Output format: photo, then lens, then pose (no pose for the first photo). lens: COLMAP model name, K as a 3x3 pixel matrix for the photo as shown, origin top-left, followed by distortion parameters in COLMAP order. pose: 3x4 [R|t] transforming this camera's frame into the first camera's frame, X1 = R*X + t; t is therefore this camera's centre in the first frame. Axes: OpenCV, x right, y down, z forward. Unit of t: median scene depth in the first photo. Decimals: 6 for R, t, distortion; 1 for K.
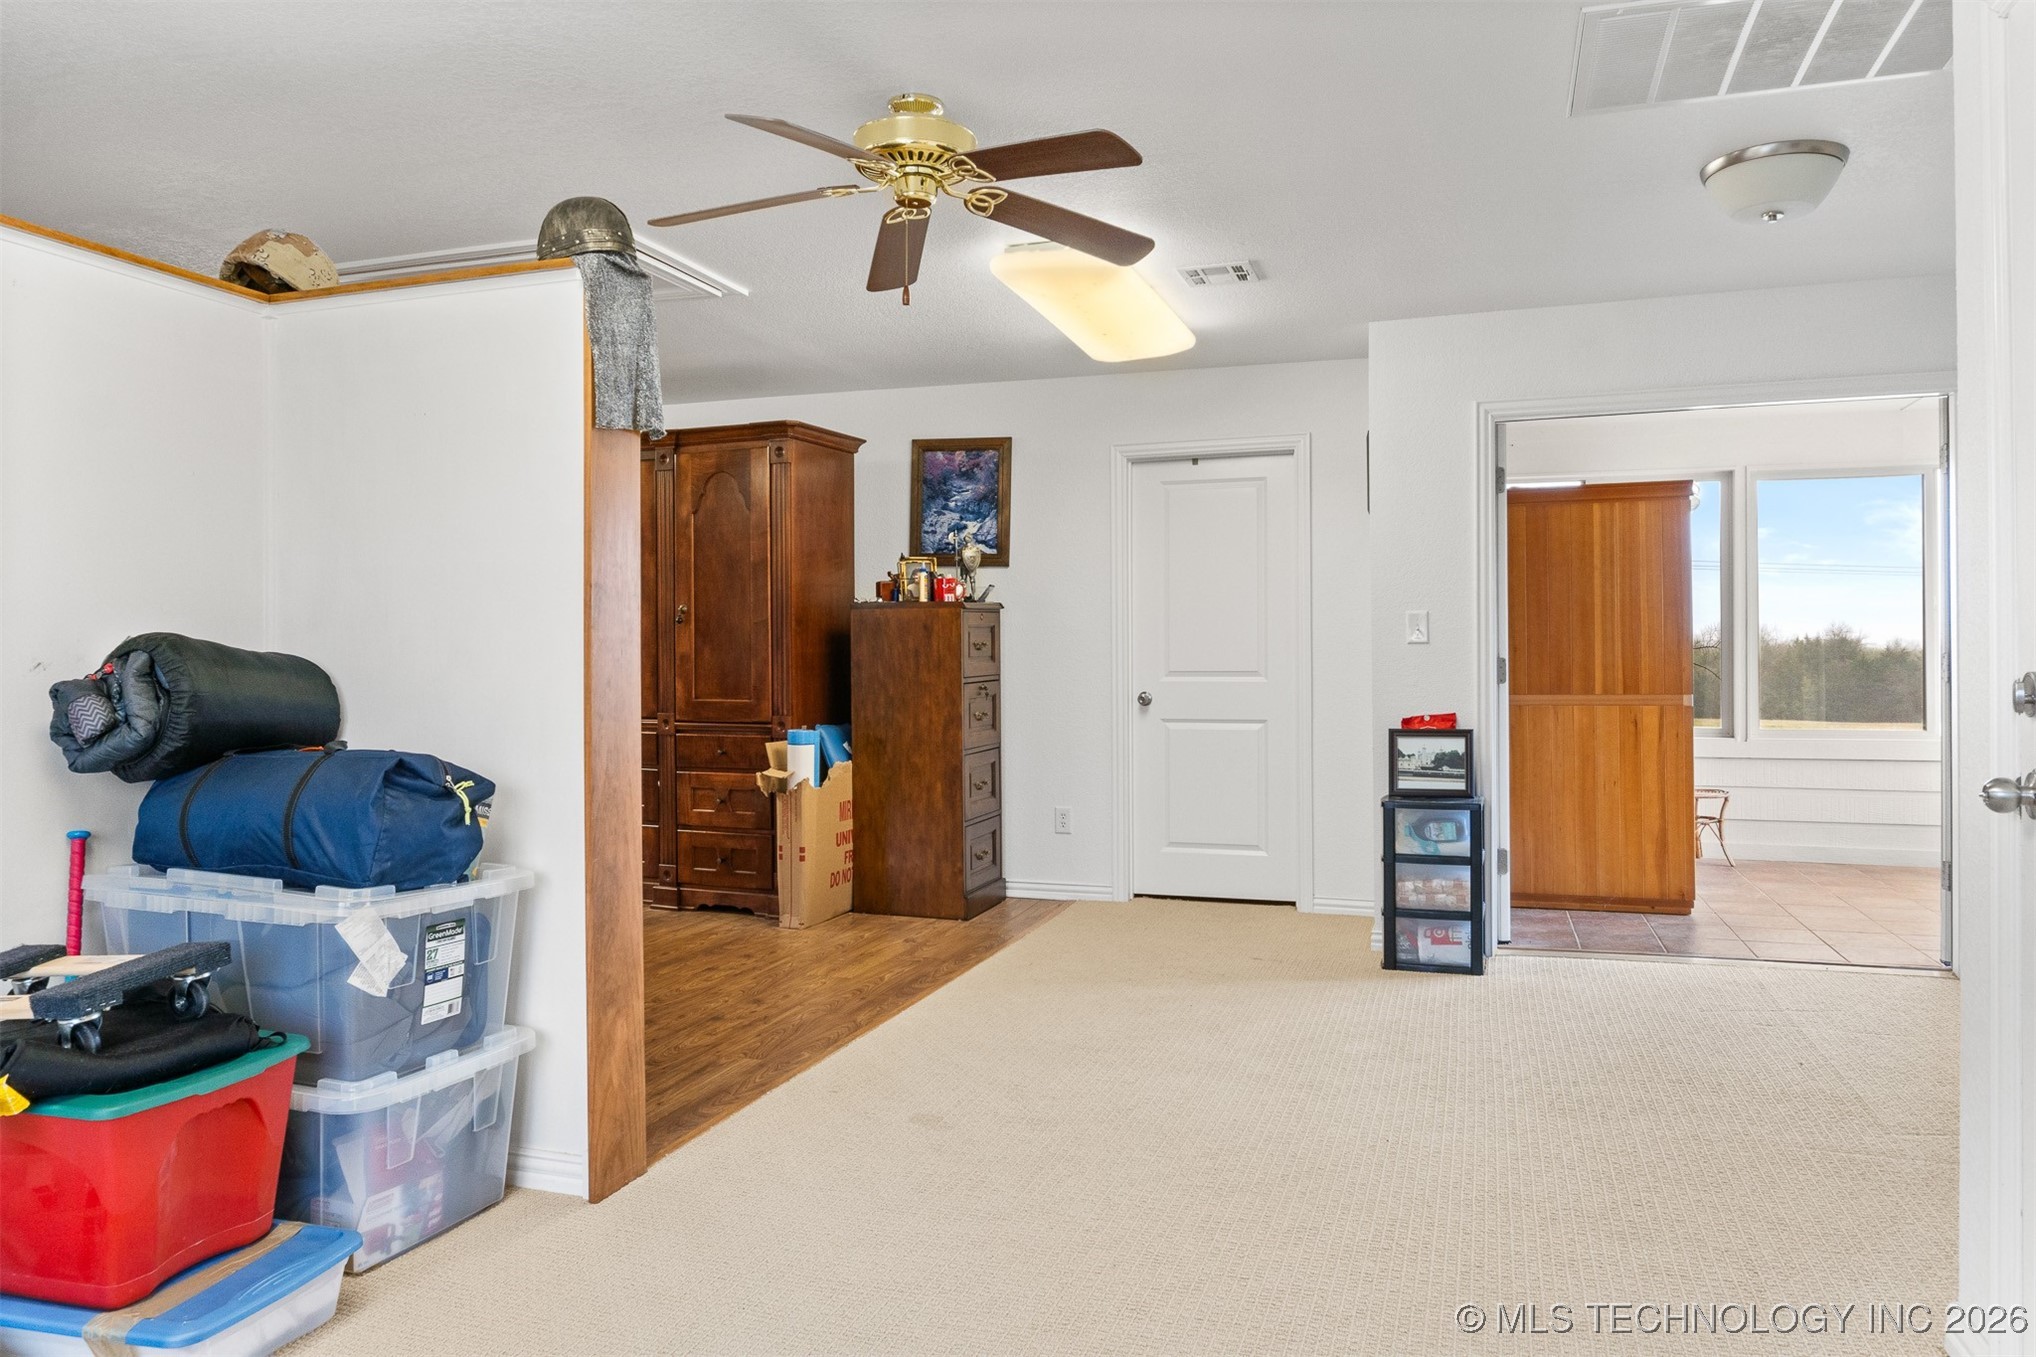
lens RADIAL K [[1369.0, 0, 1020.8], [0, 1369.0, 669.4], [0, 0, 1]] dist [-0.017904, -0.005362]
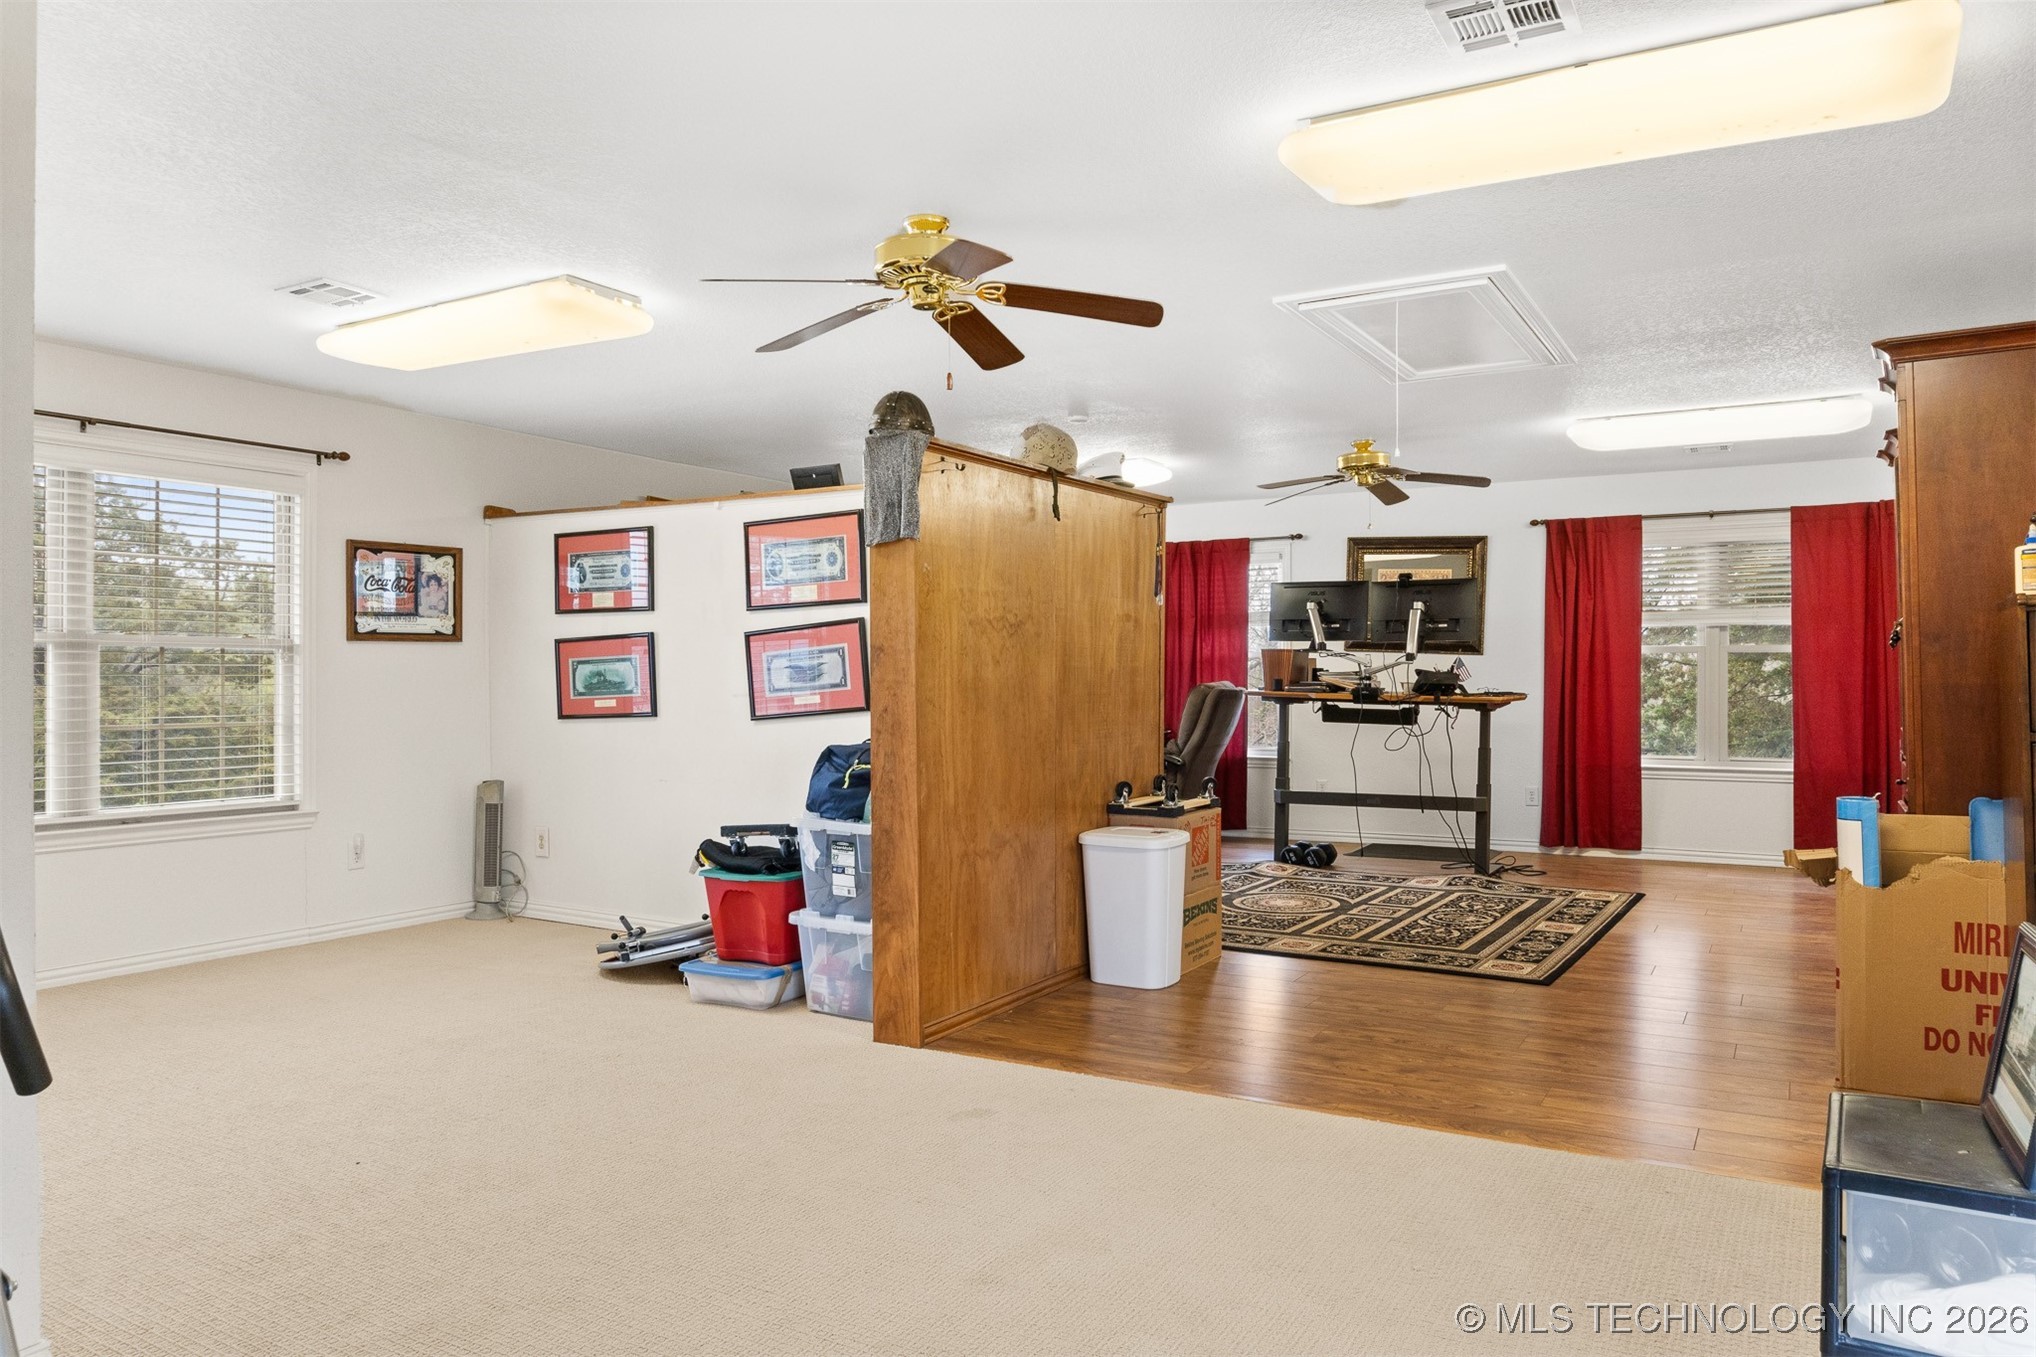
lens RADIAL K [[1369.0, 0, 1021.2], [0, 1369.0, 680.1], [0, 0, 1]] dist [-0.017904, -0.005362]
pose [[-0.210412, 0.009218, -0.977569, 1.250618], [-0.001007, 0.999953, 0.009646, -0.042066], [0.977612, 0.003014, -0.210393, 1.574347]]
